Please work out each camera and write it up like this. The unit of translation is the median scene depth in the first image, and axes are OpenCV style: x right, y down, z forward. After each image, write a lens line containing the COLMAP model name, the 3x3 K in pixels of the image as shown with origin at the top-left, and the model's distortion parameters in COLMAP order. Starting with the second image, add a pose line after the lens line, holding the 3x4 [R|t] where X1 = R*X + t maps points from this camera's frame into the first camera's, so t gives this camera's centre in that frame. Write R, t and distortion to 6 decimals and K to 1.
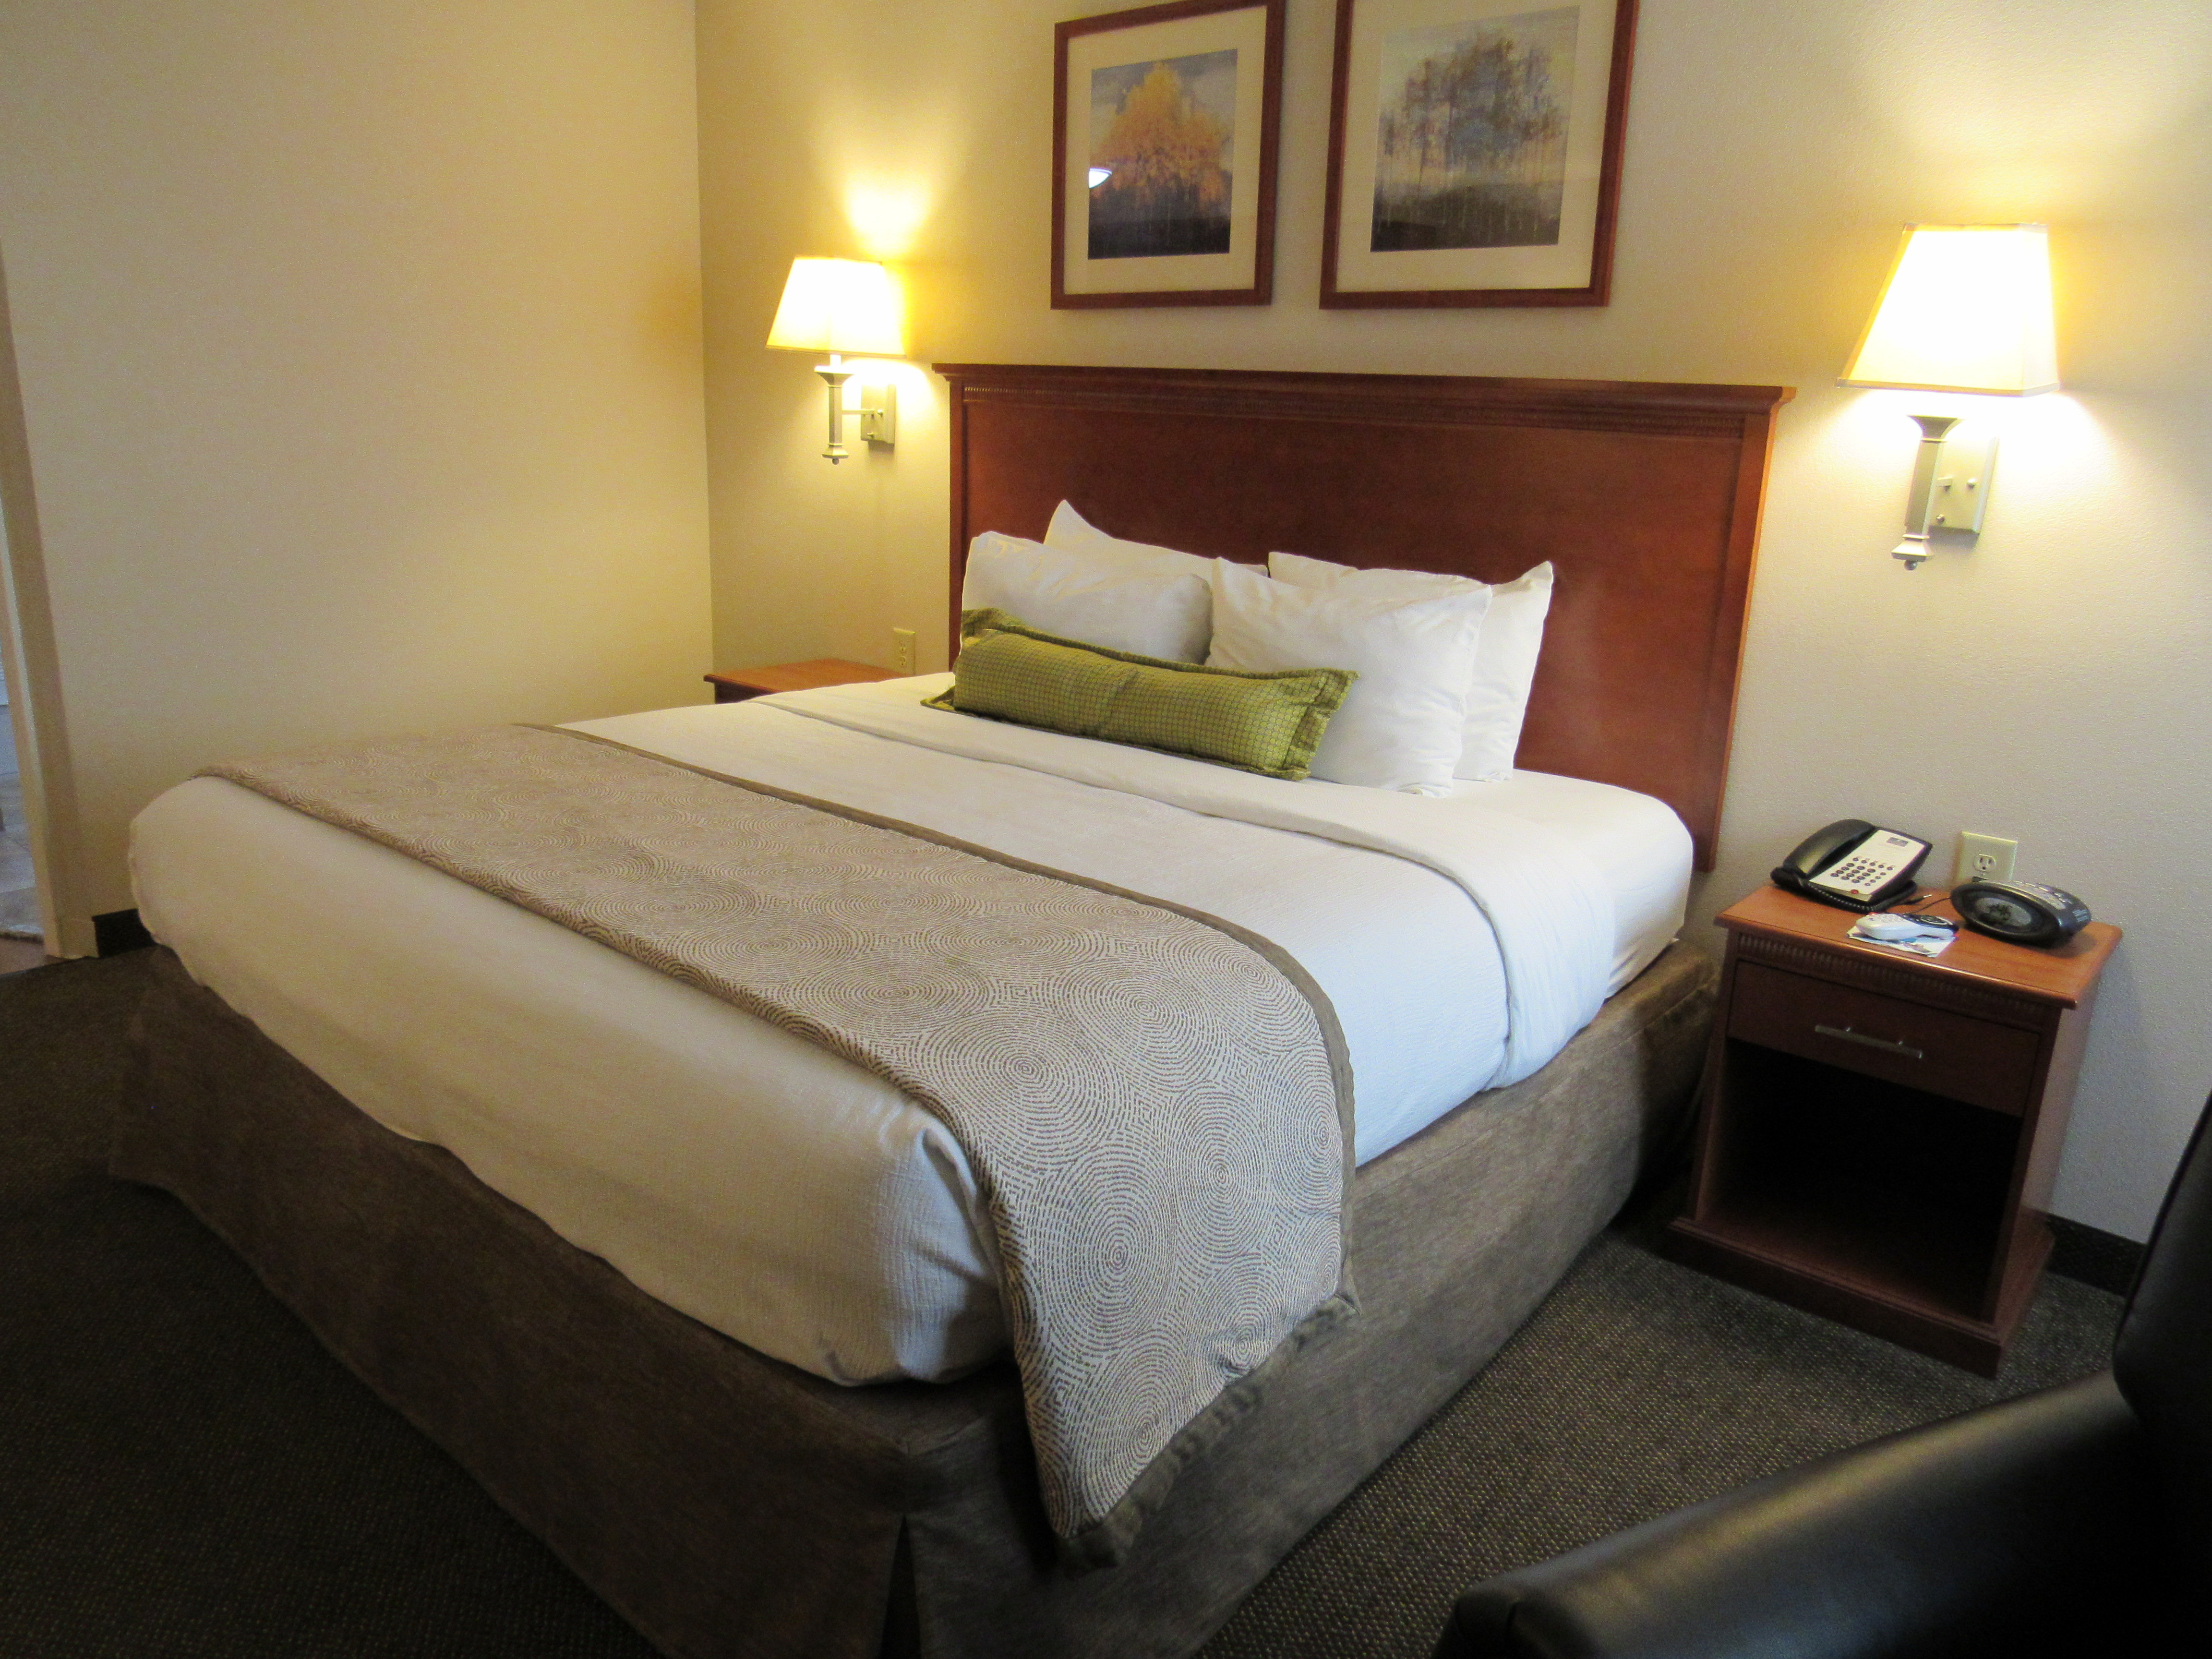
lens RADIAL K [[1659.4, 0, 1020.3], [0, 1659.4, 875.0], [0, 0, 1]] dist [-0.007035, 0.003192]
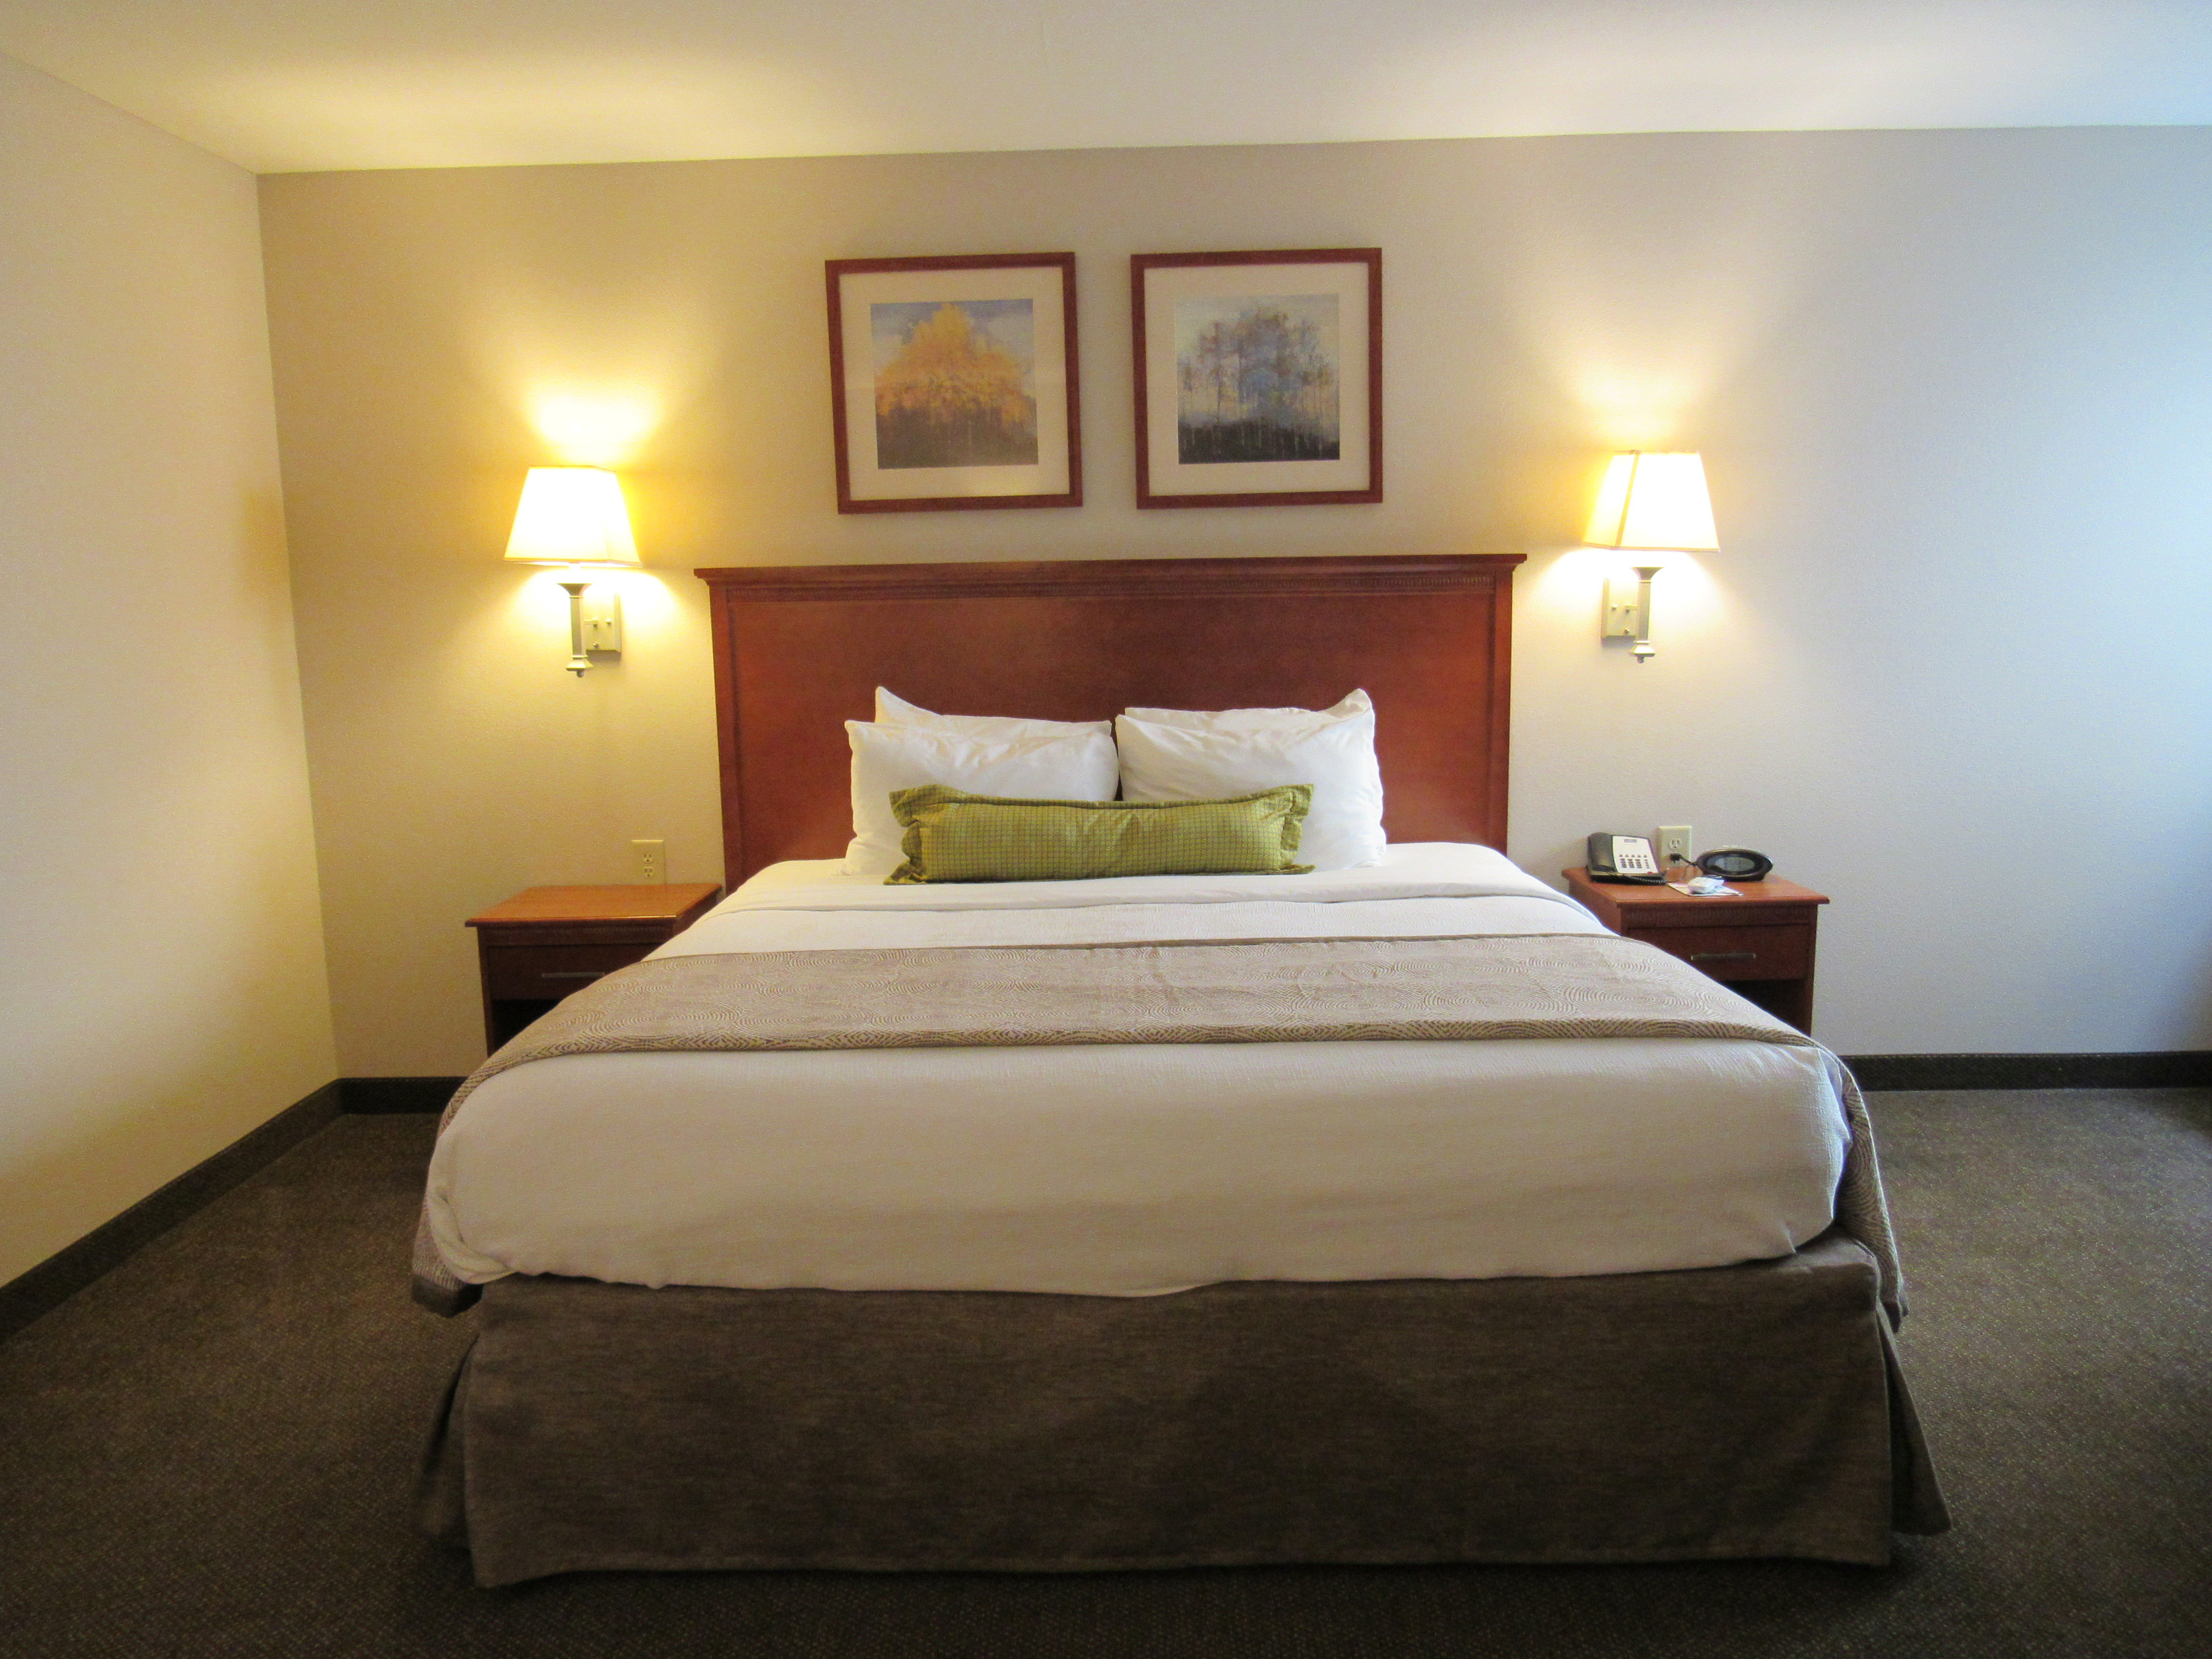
lens RADIAL K [[1659.4, 0, 1171.1], [0, 1659.4, 884.1], [0, 0, 1]] dist [-0.007035, 0.003192]
pose [[0.731951, -0.171481, 0.659426, -0.691723], [0.234640, 0.972052, -0.007669, -0.059214], [-0.639681, 0.160341, 0.751731, 0.111079]]
